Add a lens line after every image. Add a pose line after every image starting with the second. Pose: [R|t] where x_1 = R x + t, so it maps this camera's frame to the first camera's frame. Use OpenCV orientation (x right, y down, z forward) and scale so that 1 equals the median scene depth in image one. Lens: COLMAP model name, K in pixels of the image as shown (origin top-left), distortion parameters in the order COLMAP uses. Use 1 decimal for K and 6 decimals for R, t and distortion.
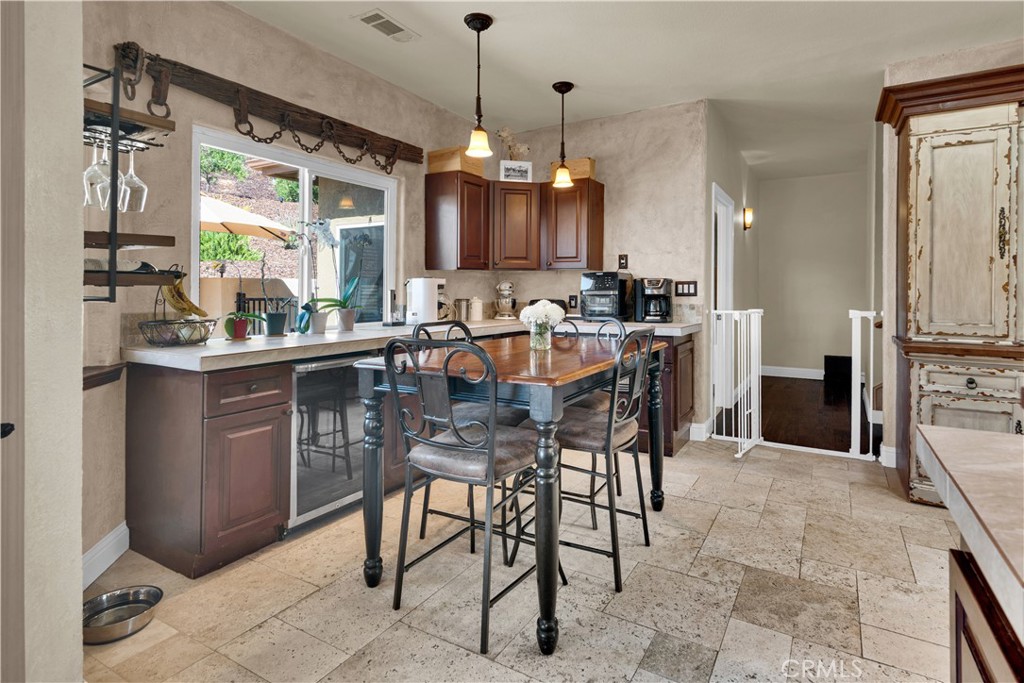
lens RADIAL K [[525.1, 0, 522.1], [0, 525.1, 294.5], [0, 0, 1]] dist [0.017814, -0.000879]
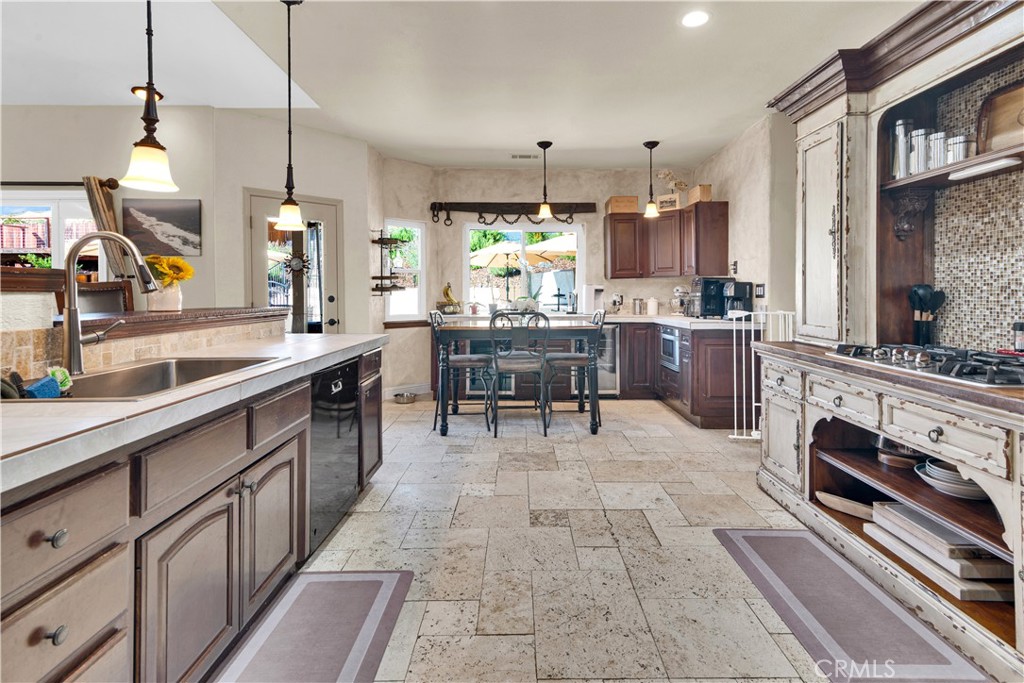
lens RADIAL K [[525.1, 0, 517.4], [0, 525.1, 289.0], [0, 0, 1]] dist [0.017814, -0.000879]
pose [[0.497678, -0.008228, -0.867323, 1.393428], [-0.006814, 0.999887, -0.013395, 0.004048], [0.867335, 0.012576, 0.497566, 0.026789]]
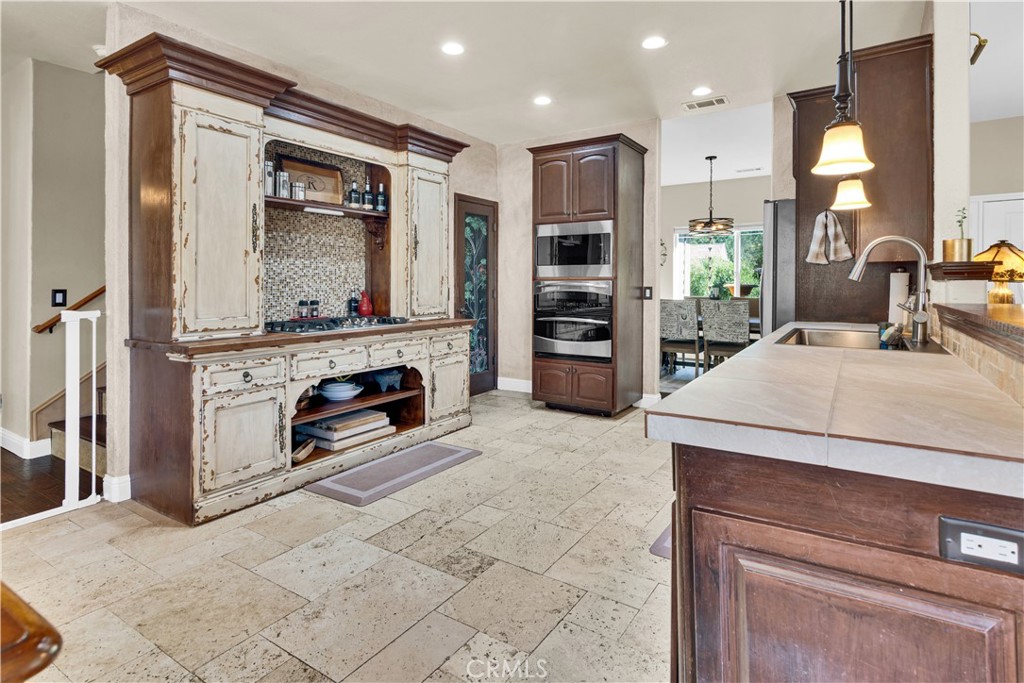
lens RADIAL K [[525.1, 0, 525.3], [0, 525.1, 286.3], [0, 0, 1]] dist [0.017814, -0.000879]
pose [[0.038670, -0.009755, 0.999204, -0.109542], [0.010935, 0.999897, 0.009338, -0.005085], [-0.999192, 0.010566, 0.038772, 0.411742]]
